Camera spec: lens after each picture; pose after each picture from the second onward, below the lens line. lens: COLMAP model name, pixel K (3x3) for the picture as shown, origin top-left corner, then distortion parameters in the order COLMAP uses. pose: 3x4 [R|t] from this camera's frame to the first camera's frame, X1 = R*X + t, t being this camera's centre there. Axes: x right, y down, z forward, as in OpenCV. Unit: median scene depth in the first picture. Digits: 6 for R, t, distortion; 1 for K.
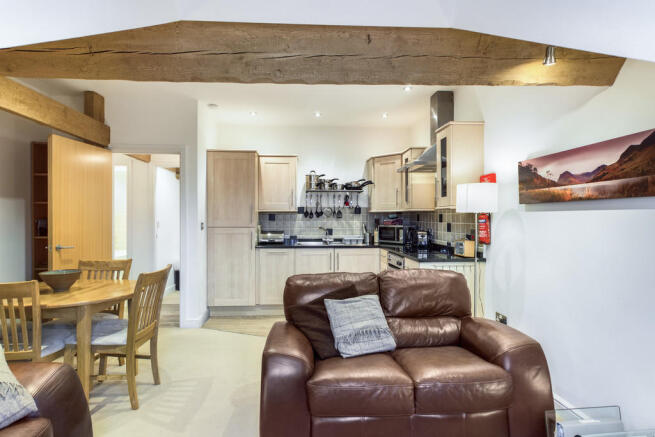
lens RADIAL K [[331.2, 0, 331.0], [0, 331.2, 217.5], [0, 0, 1]] dist [-0.000958, 0.000095]
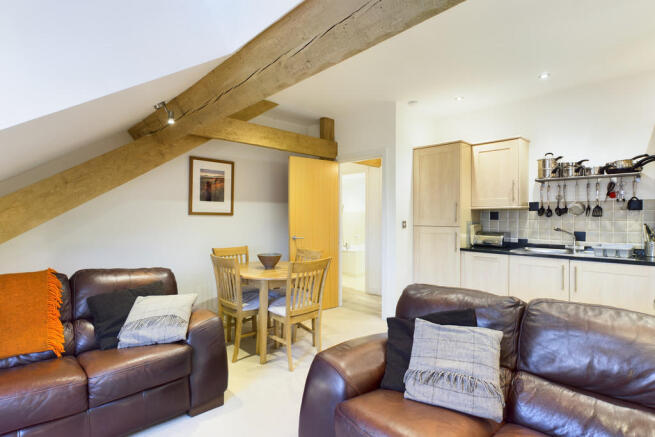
lens RADIAL K [[331.2, 0, 328.6], [0, 331.2, 217.1], [0, 0, 1]] dist [-0.000958, 0.000095]
pose [[0.636649, 0.002191, -0.771151, 0.234325], [0.000373, 0.999995, 0.003150, 0.000231], [0.771154, -0.002293, 0.636645, 0.166755]]
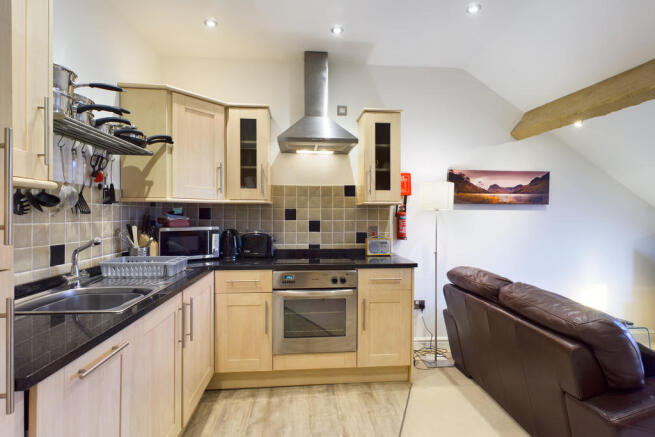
lens RADIAL K [[331.2, 0, 326.0], [0, 331.2, 217.8], [0, 0, 1]] dist [-0.000958, 0.000095]
pose [[0.005876, -0.009725, 0.999935, -0.404286], [-0.003712, 0.999946, 0.009747, 0.001910], [-0.999976, -0.003769, 0.005840, 0.863429]]
